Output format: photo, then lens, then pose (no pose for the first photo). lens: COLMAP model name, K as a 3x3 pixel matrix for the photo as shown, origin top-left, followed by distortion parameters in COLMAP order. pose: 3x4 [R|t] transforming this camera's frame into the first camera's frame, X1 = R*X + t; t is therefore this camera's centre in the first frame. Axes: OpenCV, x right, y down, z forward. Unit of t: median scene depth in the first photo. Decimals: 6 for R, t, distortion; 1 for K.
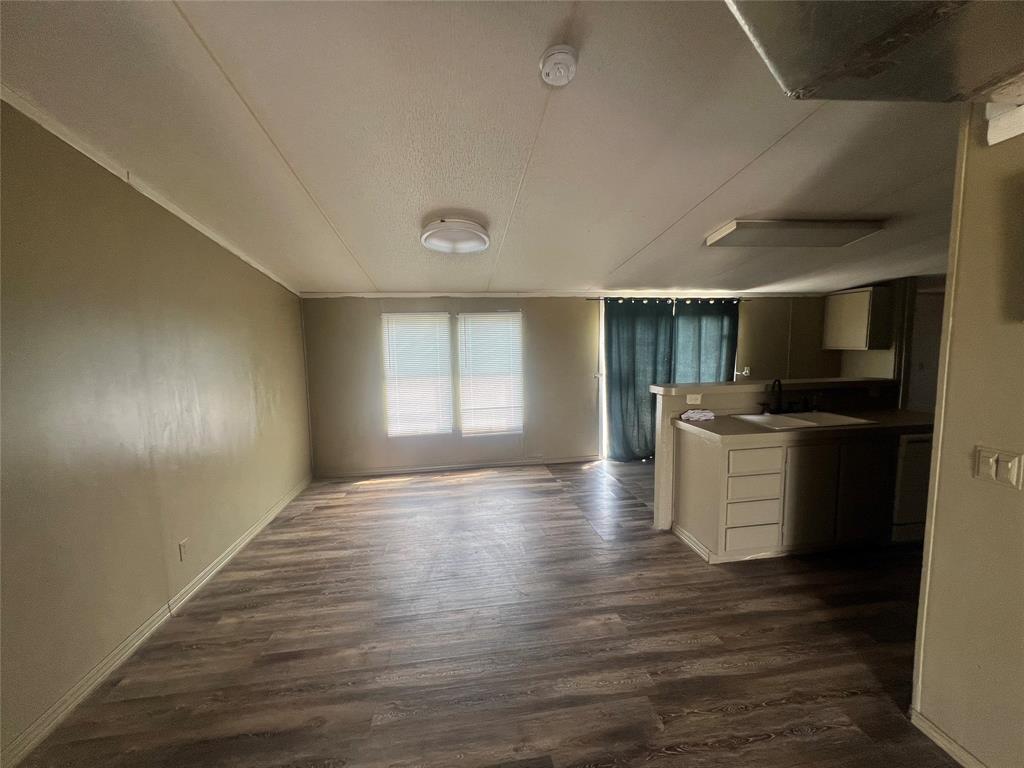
lens RADIAL K [[408.7, 0, 509.0], [0, 408.7, 383.6], [0, 0, 1]] dist [-0.001033, -0.000059]
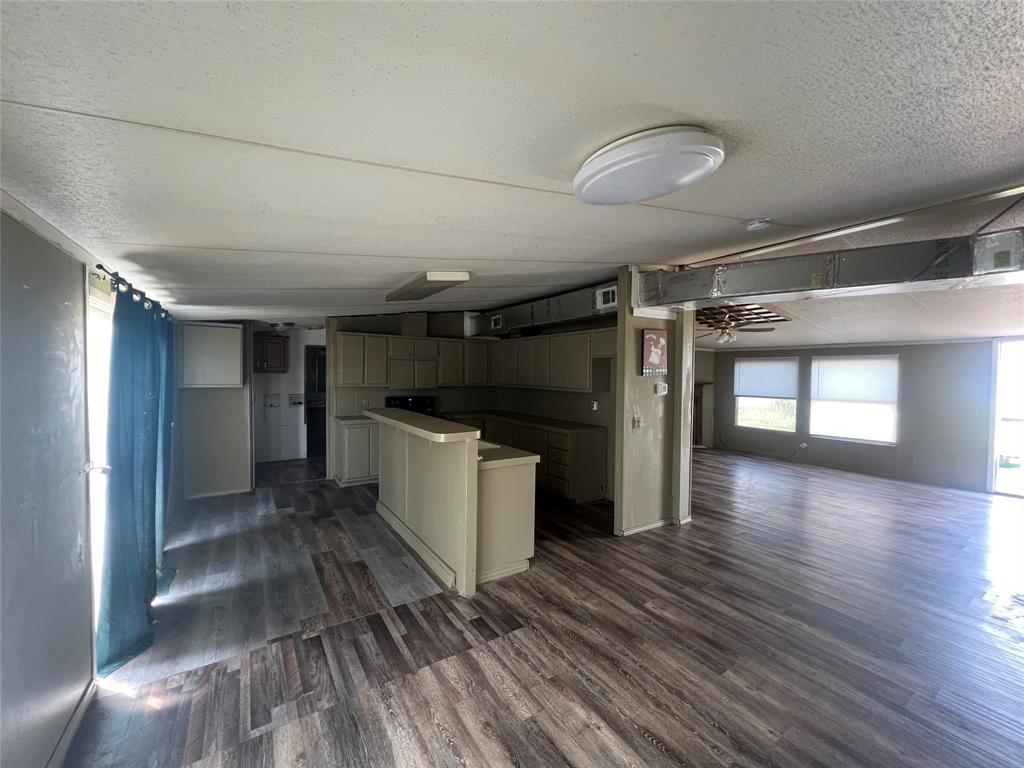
lens RADIAL K [[408.7, 0, 512.9], [0, 408.7, 385.9], [0, 0, 1]] dist [-0.001033, -0.000059]
pose [[-0.430168, -0.008959, 0.902704, -0.351604], [0.088859, 0.994675, 0.052216, -0.096013], [-0.898365, 0.102675, -0.427081, 0.963951]]
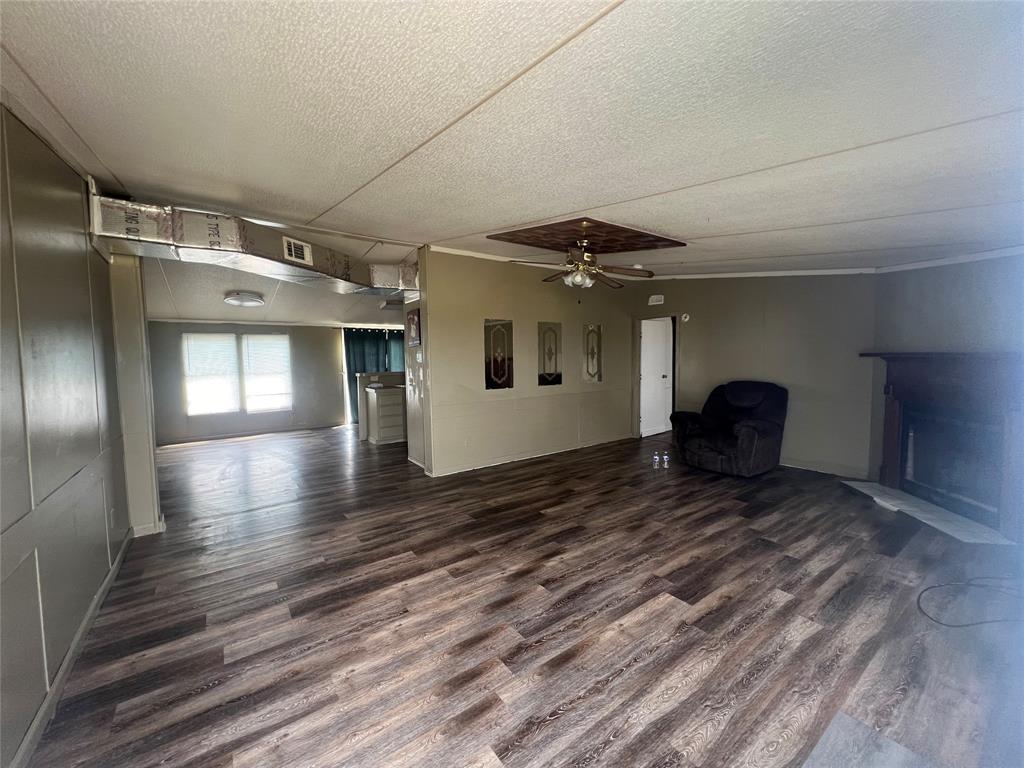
lens RADIAL K [[408.7, 0, 517.4], [0, 408.7, 384.2], [0, 0, 1]] dist [-0.001033, -0.000059]
pose [[0.879591, -0.026710, 0.474980, 0.059071], [0.045356, 0.998583, -0.027838, 0.118397], [-0.473563, 0.046029, 0.879556, -0.930115]]
